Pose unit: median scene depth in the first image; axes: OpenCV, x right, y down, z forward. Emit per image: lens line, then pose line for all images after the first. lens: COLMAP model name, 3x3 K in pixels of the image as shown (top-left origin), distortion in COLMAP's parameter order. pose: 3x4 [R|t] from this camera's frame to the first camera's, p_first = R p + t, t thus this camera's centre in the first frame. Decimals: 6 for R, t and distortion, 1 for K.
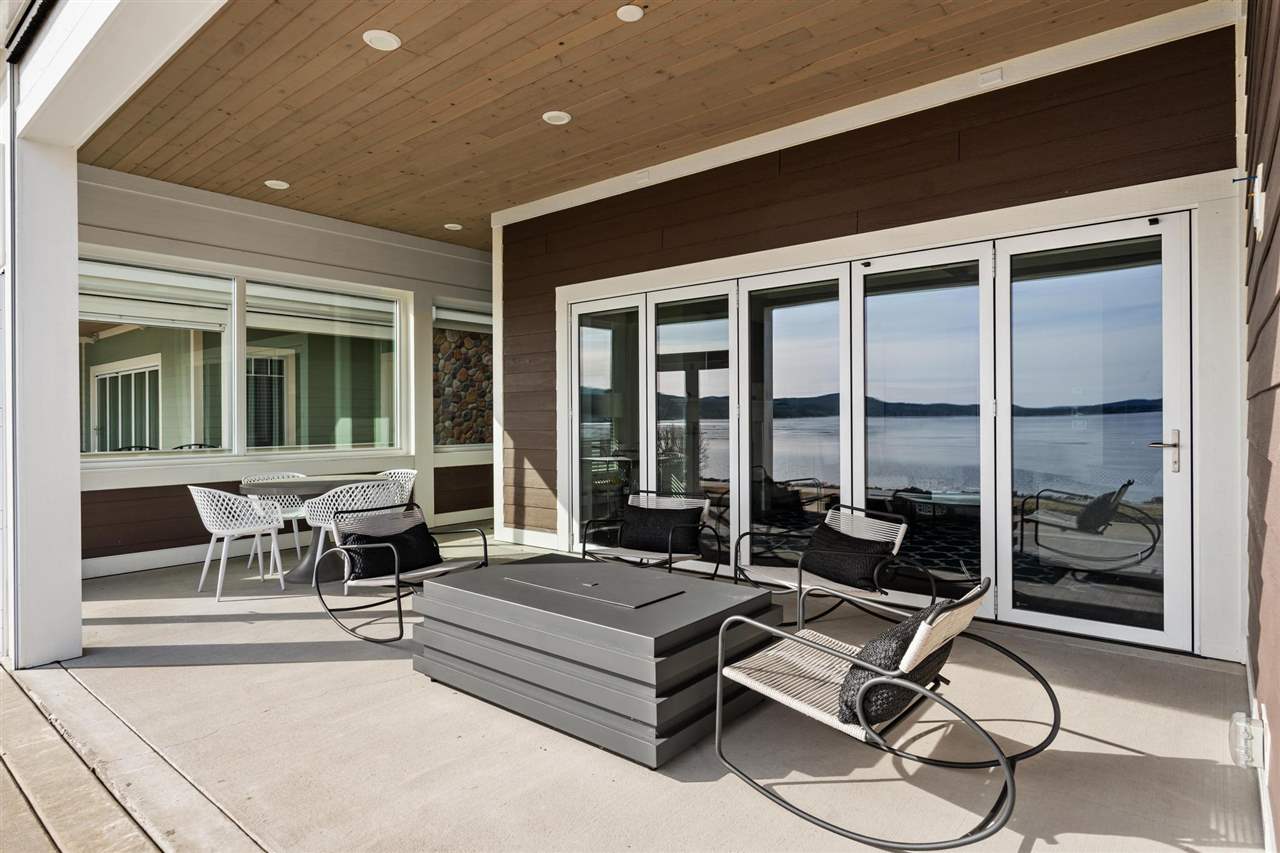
lens RADIAL K [[702.8, 0, 640.2], [0, 702.8, 419.2], [0, 0, 1]] dist [-0.000453, -0.000033]
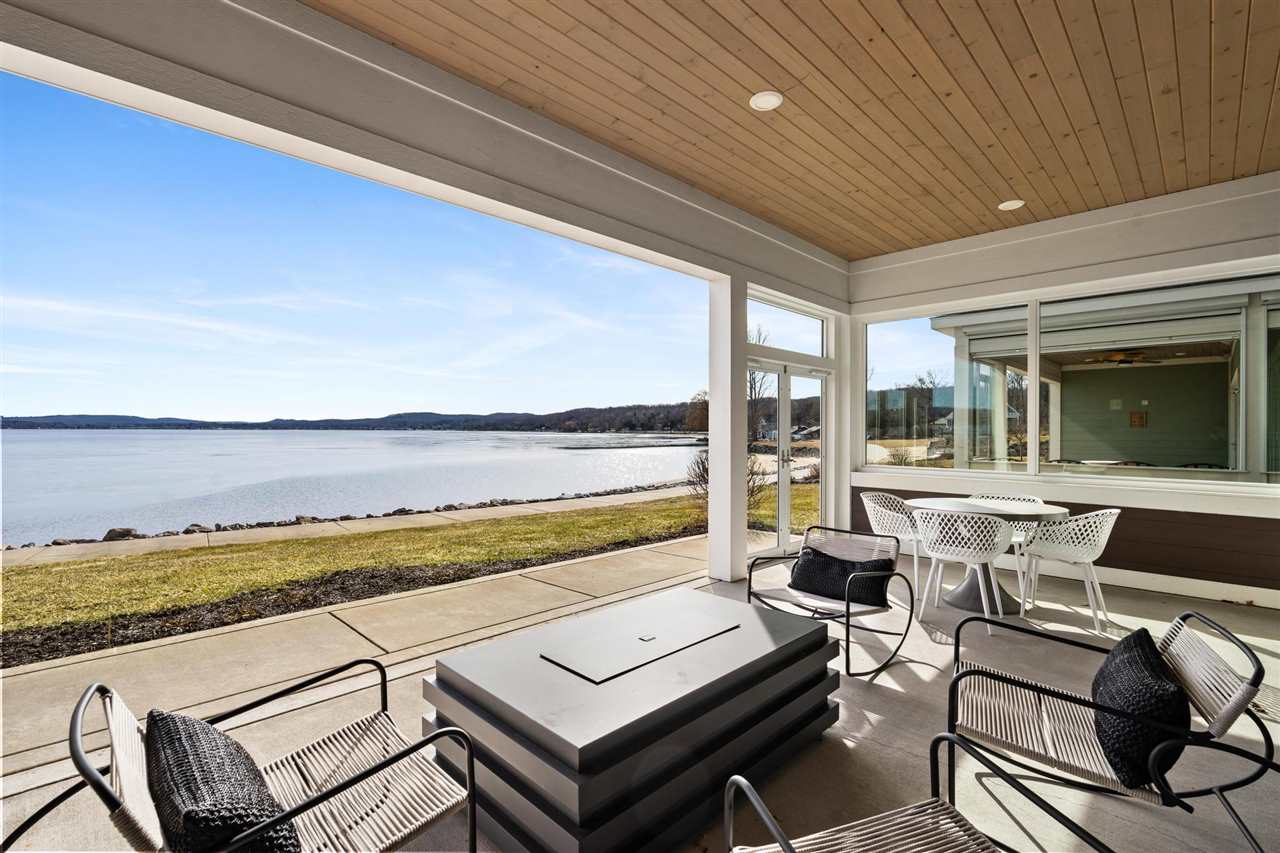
lens RADIAL K [[573.6, 0, 645.8], [0, 573.6, 432.2], [0, 0, 1]] dist [0.000554, -0.000295]
pose [[-0.087013, 0.003086, -0.996202, 0.389323], [-0.008001, 0.999961, 0.003796, -0.005554], [0.996175, 0.008301, -0.086985, 0.601888]]
